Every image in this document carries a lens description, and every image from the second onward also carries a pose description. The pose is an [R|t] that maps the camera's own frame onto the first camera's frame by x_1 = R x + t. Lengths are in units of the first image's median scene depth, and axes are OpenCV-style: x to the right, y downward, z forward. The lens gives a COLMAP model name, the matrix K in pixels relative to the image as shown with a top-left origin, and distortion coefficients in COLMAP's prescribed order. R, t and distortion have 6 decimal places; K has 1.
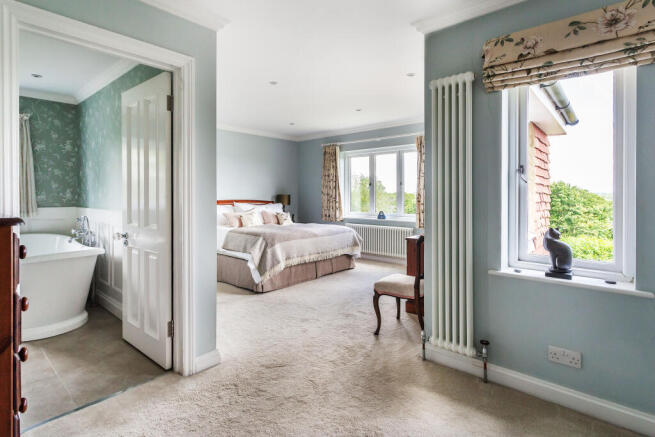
lens RADIAL K [[332.1, 0, 330.2], [0, 332.1, 198.5], [0, 0, 1]] dist [0.003131, 0.000120]
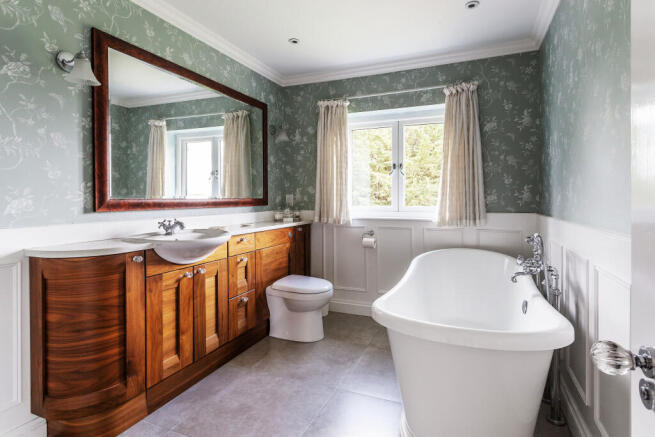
lens RADIAL K [[332.1, 0, 342.9], [0, 332.1, 199.1], [0, 0, 1]] dist [0.003131, 0.000120]
pose [[0.326976, 0.003939, -0.945024, -0.311074], [-0.003648, 0.999989, 0.002906, -0.002566], [0.945026, 0.002497, 0.326987, 0.478926]]
